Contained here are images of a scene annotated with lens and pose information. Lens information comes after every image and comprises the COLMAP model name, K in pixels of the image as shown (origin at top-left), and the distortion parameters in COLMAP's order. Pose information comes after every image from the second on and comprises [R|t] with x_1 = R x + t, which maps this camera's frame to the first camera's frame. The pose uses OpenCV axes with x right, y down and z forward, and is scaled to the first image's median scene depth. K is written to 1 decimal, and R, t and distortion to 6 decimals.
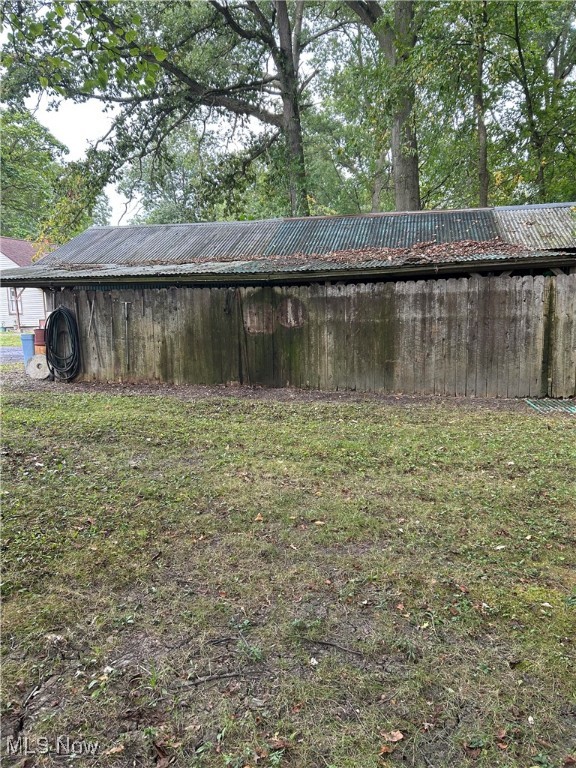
lens RADIAL K [[578.6, 0, 280.1], [0, 578.6, 381.2], [0, 0, 1]] dist [0.075299, -0.075859]
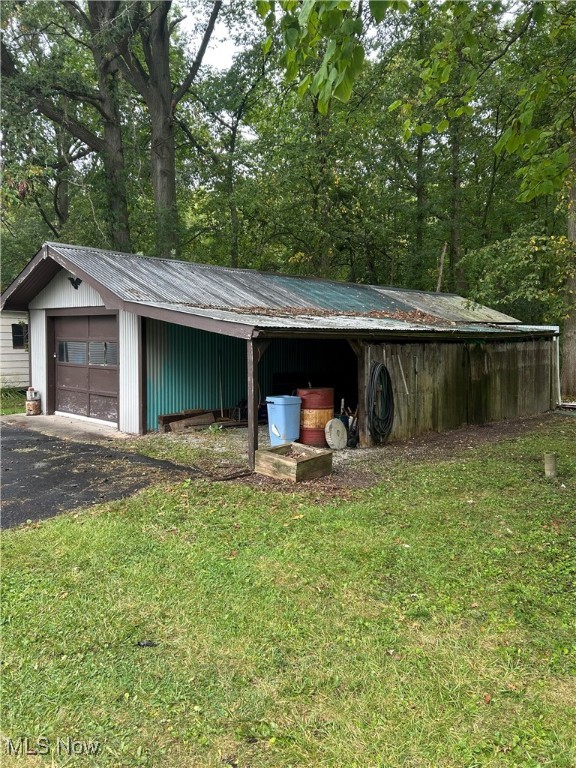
lens RADIAL K [[578.6, 0, 282.0], [0, 578.6, 386.8], [0, 0, 1]] dist [0.075299, -0.075859]
pose [[0.484247, -0.045422, 0.873751, -1.376200], [0.121386, 0.992482, -0.015680, -0.105216], [-0.866470, 0.113654, 0.486120, 0.791066]]
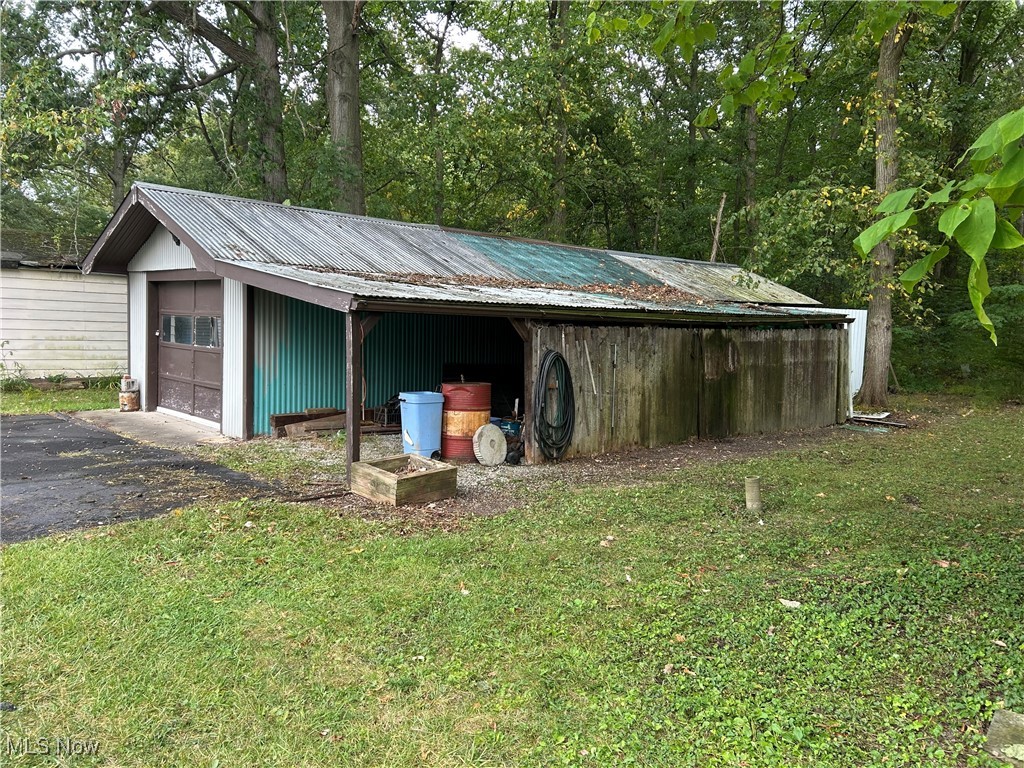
lens RADIAL K [[771.5, 0, 513.5], [0, 771.5, 385.5], [0, 0, 1]] dist [0.075299, -0.075859]
pose [[0.525941, -0.030564, 0.849972, -1.282994], [0.096106, 0.995089, -0.023686, -0.078437], [-0.845074, 0.094145, 0.526295, 0.655796]]
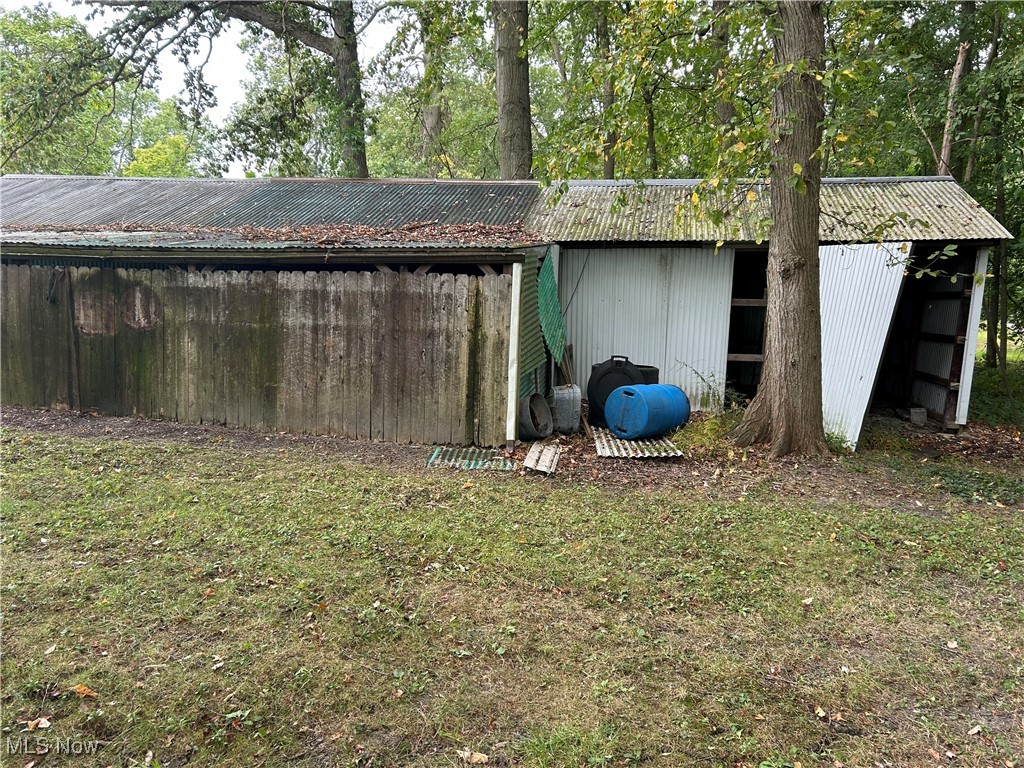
lens RADIAL K [[795.2, 0, 517.1], [0, 795.2, 388.7], [0, 0, 1]] dist [0.010342, -0.009029]
pose [[0.996741, 0.047069, 0.065510, 0.418238], [-0.045301, 0.998575, -0.028207, -0.016240], [-0.066745, 0.025147, 0.997453, 0.033799]]
